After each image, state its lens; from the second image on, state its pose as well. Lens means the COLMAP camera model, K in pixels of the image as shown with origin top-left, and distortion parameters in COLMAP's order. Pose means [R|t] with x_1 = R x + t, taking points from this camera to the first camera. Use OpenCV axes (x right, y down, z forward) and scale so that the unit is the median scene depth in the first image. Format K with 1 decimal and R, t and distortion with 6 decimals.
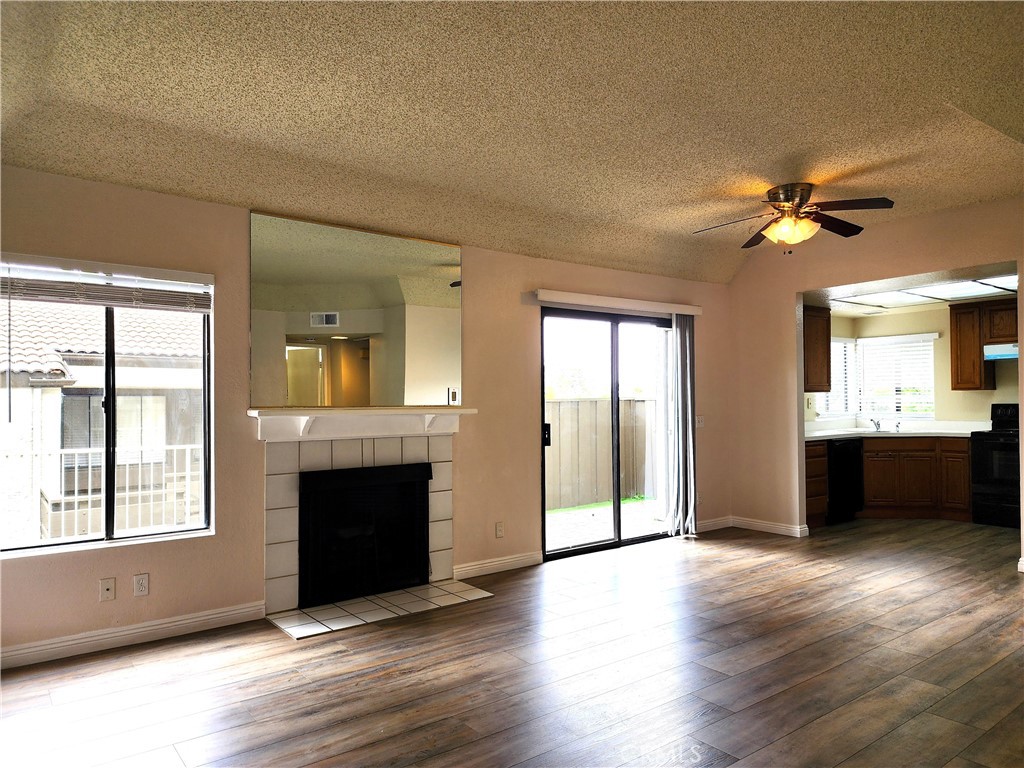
lens RADIAL K [[687.3, 0, 517.3], [0, 687.3, 391.1], [0, 0, 1]] dist [0.072869, -0.065419]
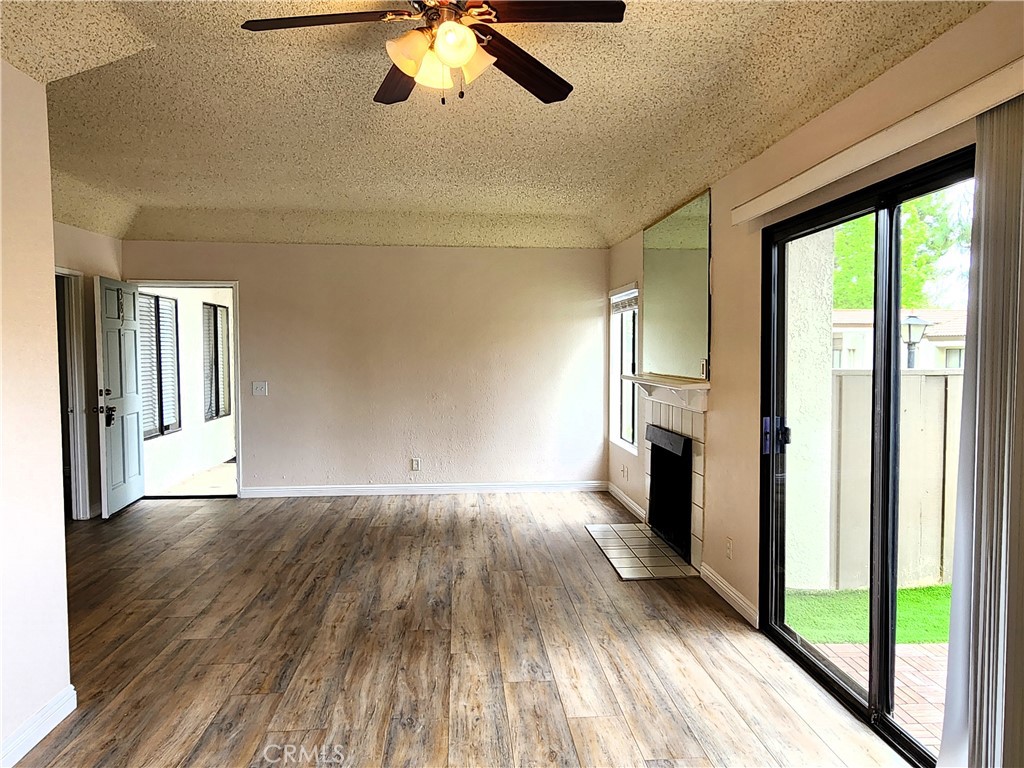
lens RADIAL K [[704.1, 0, 528.9], [0, 704.1, 382.8], [0, 0, 1]] dist [-0.006363, 0.000237]
pose [[-0.534584, 0.048849, -0.843702, 0.807409], [0.022878, 0.998799, 0.043333, -0.019579], [0.844805, 0.003863, -0.535060, 1.346371]]
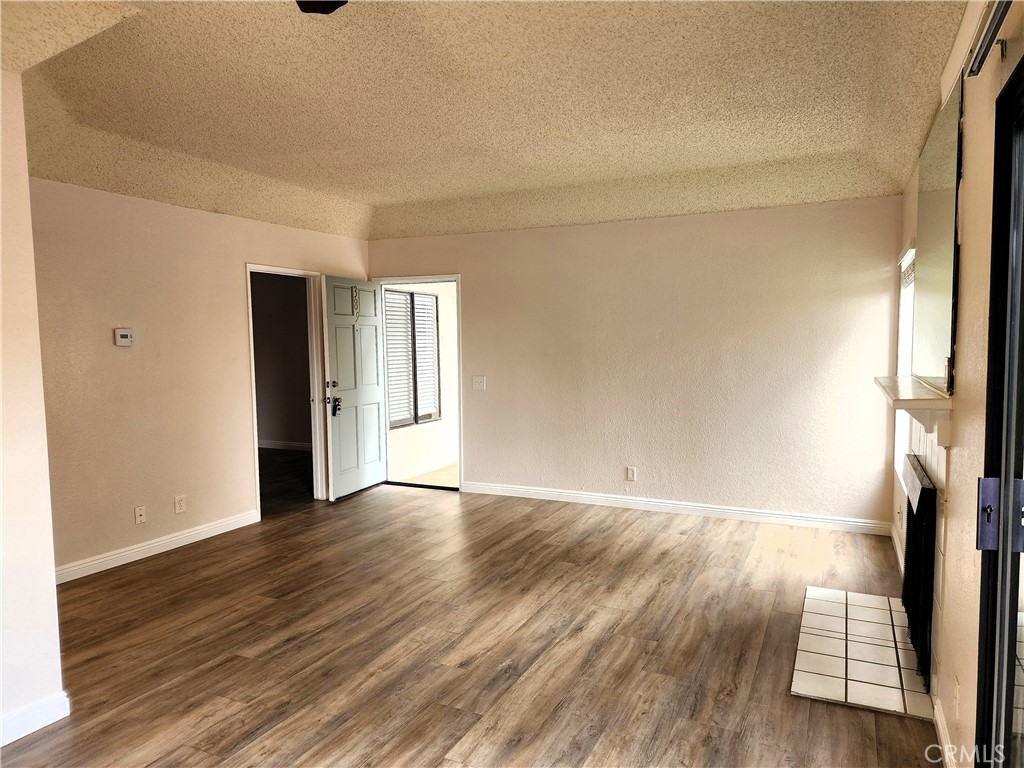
lens RADIAL K [[687.3, 0, 515.5], [0, 687.3, 392.1], [0, 0, 1]] dist [0.072869, -0.065419]
pose [[-0.896075, 0.051493, -0.440905, 0.435402], [0.027937, 0.997822, 0.059759, -0.019703], [0.443022, 0.041231, -0.895562, 1.379775]]
